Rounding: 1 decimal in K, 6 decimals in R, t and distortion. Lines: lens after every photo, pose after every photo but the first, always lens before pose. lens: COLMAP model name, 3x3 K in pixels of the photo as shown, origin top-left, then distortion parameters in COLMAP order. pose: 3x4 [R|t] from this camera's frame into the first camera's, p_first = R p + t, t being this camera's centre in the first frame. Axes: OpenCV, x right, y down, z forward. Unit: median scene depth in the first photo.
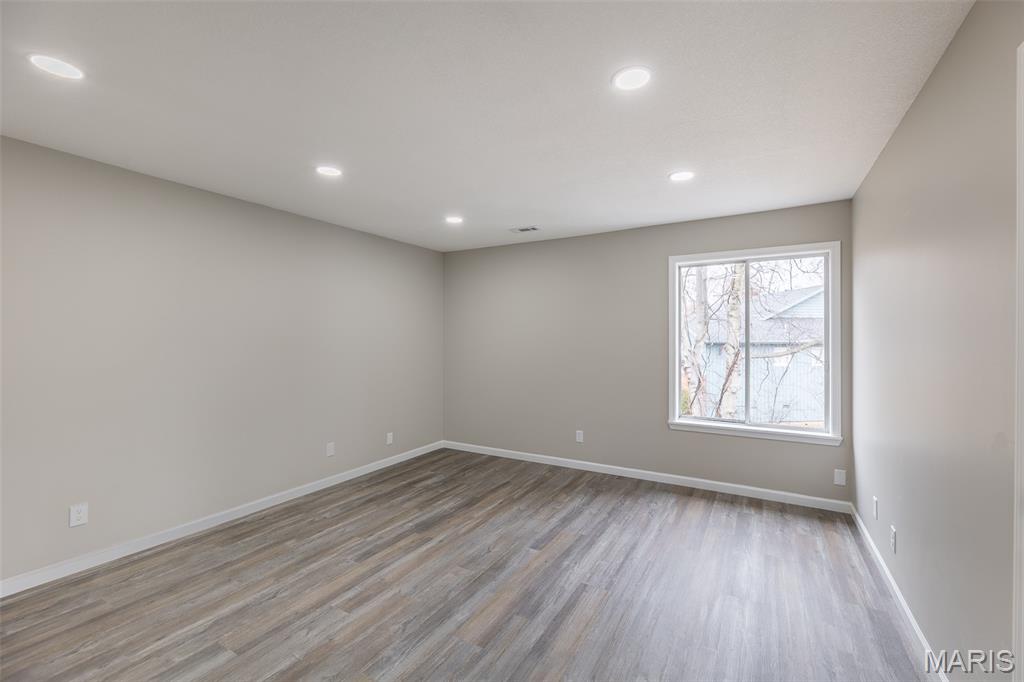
lens RADIAL K [[414.7, 0, 535.6], [0, 414.7, 347.7], [0, 0, 1]] dist [-0.001893, -0.000758]
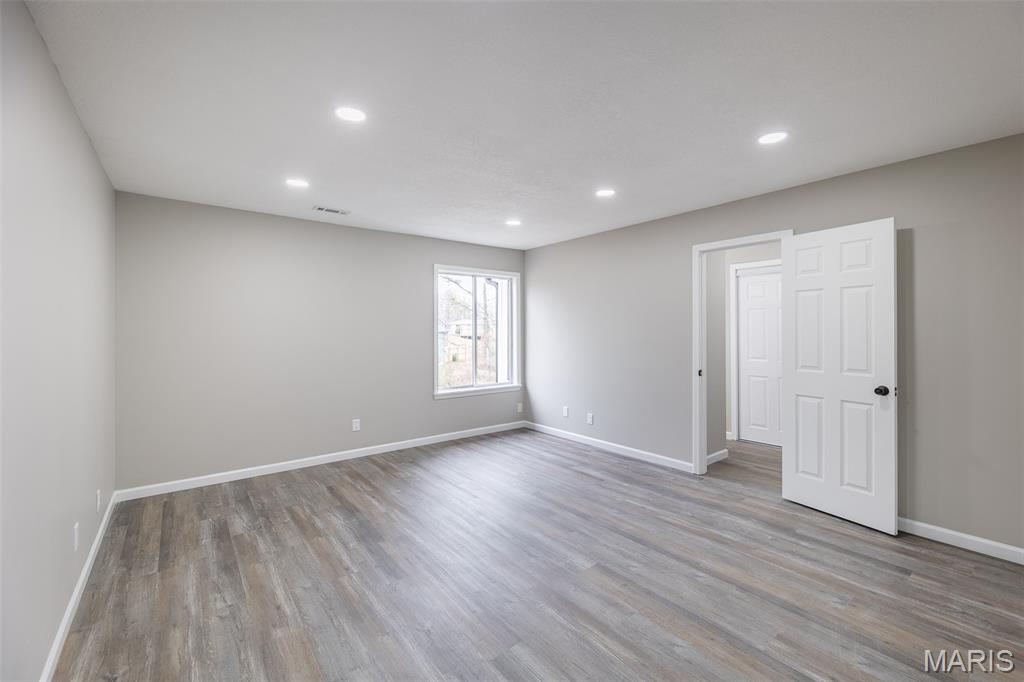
lens RADIAL K [[414.7, 0, 516.3], [0, 414.7, 319.9], [0, 0, 1]] dist [-0.001893, -0.000758]
pose [[0.392814, 0.022812, 0.919335, -0.922267], [0.019896, 0.999247, -0.033296, 0.001367], [-0.919403, 0.031371, 0.392065, 0.329812]]
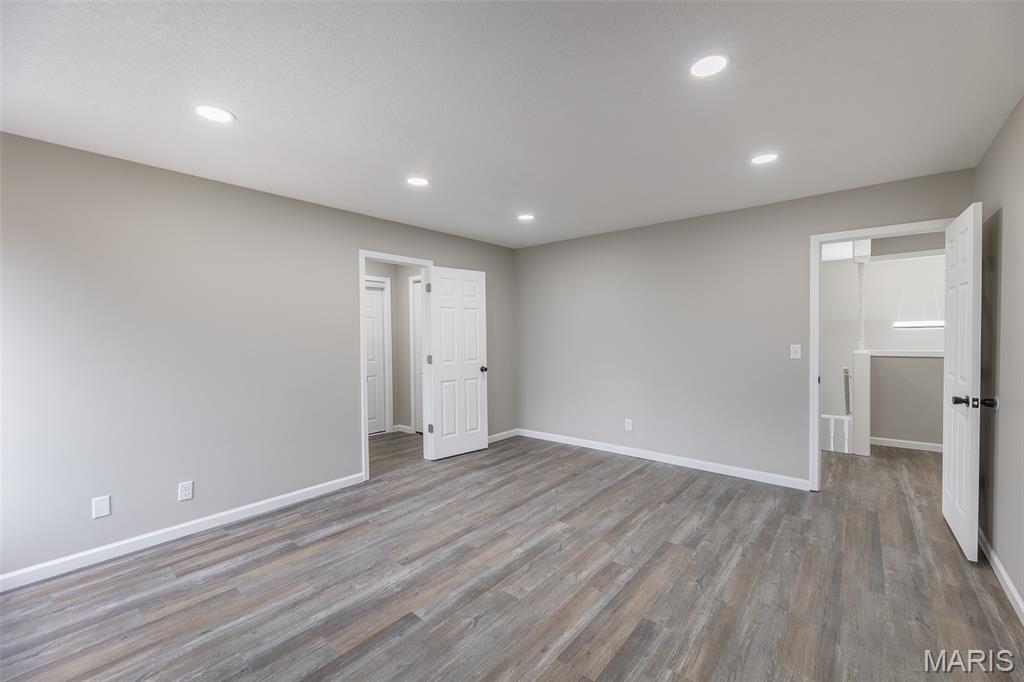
lens RADIAL K [[414.7, 0, 522.6], [0, 414.7, 334.9], [0, 0, 1]] dist [-0.001893, -0.000758]
pose [[-0.980016, 0.011005, 0.198612, -0.286283], [0.015456, 0.999663, 0.020876, -0.020446], [-0.198315, 0.023529, -0.979856, 1.411543]]
